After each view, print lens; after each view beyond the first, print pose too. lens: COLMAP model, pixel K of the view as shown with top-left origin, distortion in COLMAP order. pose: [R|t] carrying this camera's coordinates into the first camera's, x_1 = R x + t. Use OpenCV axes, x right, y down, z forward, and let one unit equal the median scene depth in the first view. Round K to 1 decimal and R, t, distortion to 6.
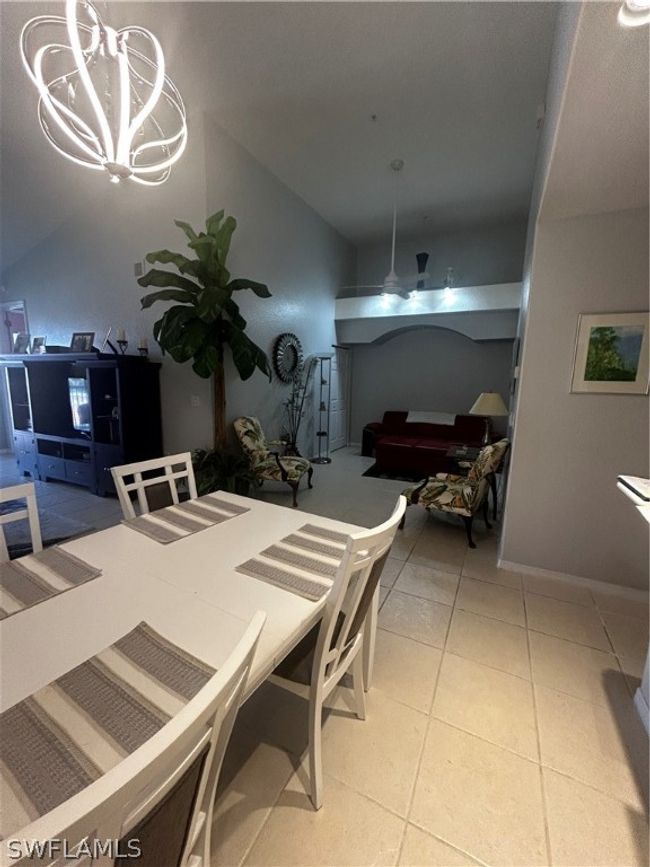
lens RADIAL K [[348.4, 0, 332.1], [0, 348.4, 431.1], [0, 0, 1]] dist [-0.001679, 0.000204]
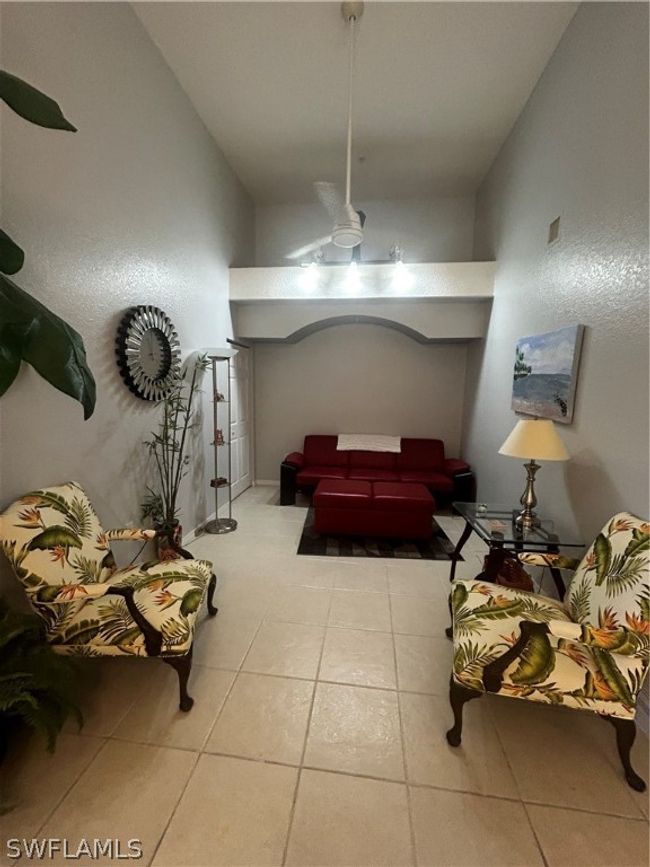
lens RADIAL K [[348.4, 0, 327.4], [0, 348.4, 434.7], [0, 0, 1]] dist [-0.001679, 0.000204]
pose [[0.945813, -0.045989, 0.321440, -0.048684], [0.049969, 0.998742, -0.004137, -0.072954], [-0.320845, 0.019975, 0.946921, 0.415865]]
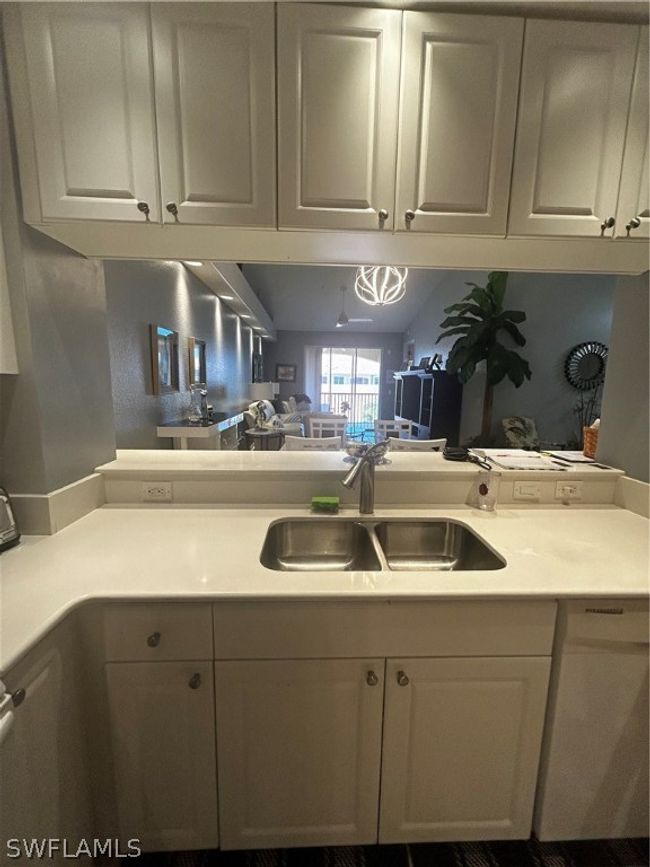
lens RADIAL K [[348.4, 0, 325.7], [0, 348.4, 432.2], [0, 0, 1]] dist [-0.001679, 0.000204]
pose [[0.490932, 0.111809, -0.863993, 0.388921], [-0.138766, 0.989105, 0.049152, 0.037339], [0.860076, 0.095763, 0.501098, -0.146008]]
